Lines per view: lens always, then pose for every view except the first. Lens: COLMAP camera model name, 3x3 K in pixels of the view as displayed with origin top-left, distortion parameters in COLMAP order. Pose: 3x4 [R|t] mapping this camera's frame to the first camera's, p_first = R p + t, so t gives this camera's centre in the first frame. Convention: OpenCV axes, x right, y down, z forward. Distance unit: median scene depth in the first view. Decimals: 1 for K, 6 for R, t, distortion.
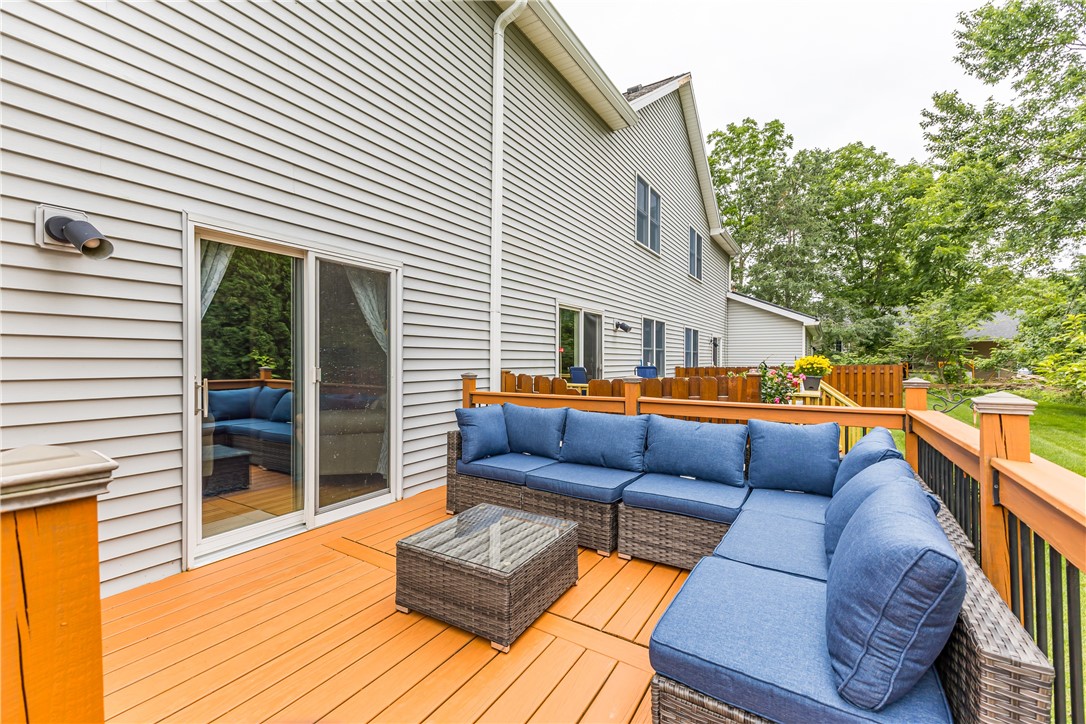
lens RADIAL K [[444.3, 0, 543.0], [0, 444.3, 362.0], [0, 0, 1]] dist [0.001905, -0.000806]
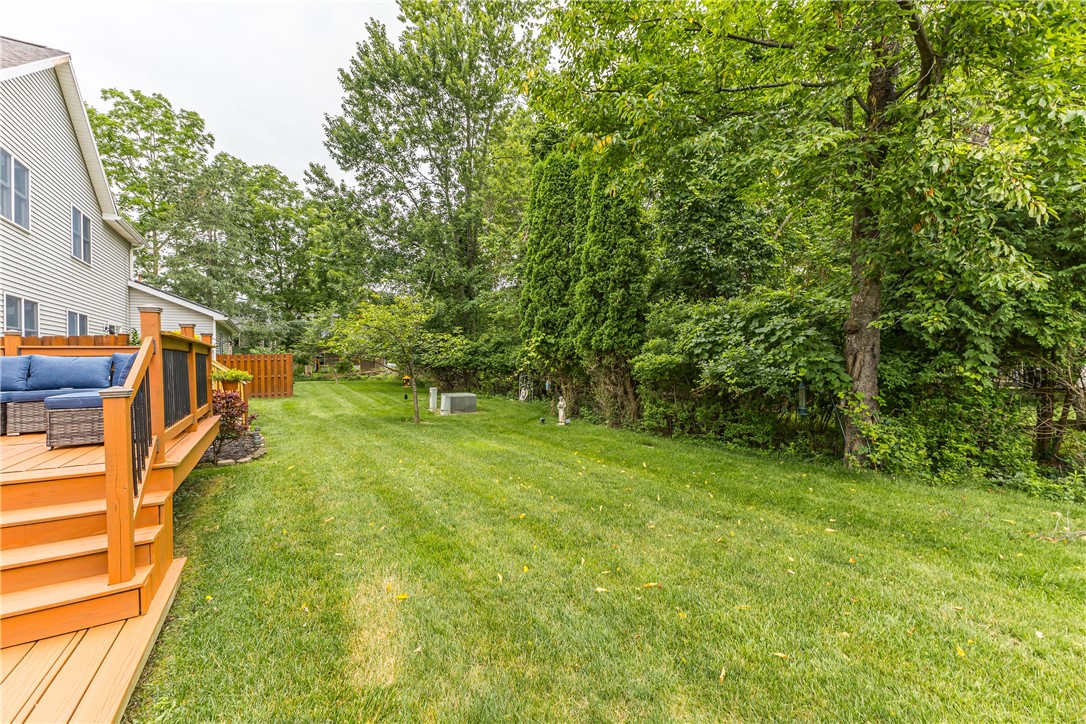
lens RADIAL K [[444.3, 0, 543.0], [0, 444.3, 362.0], [0, 0, 1]] dist [0.001905, -0.000806]
pose [[0.433605, -0.012398, 0.901018, -0.079835], [0.017384, 0.999834, 0.005392, 0.035803], [-0.900935, 0.013325, 0.433749, -0.264516]]
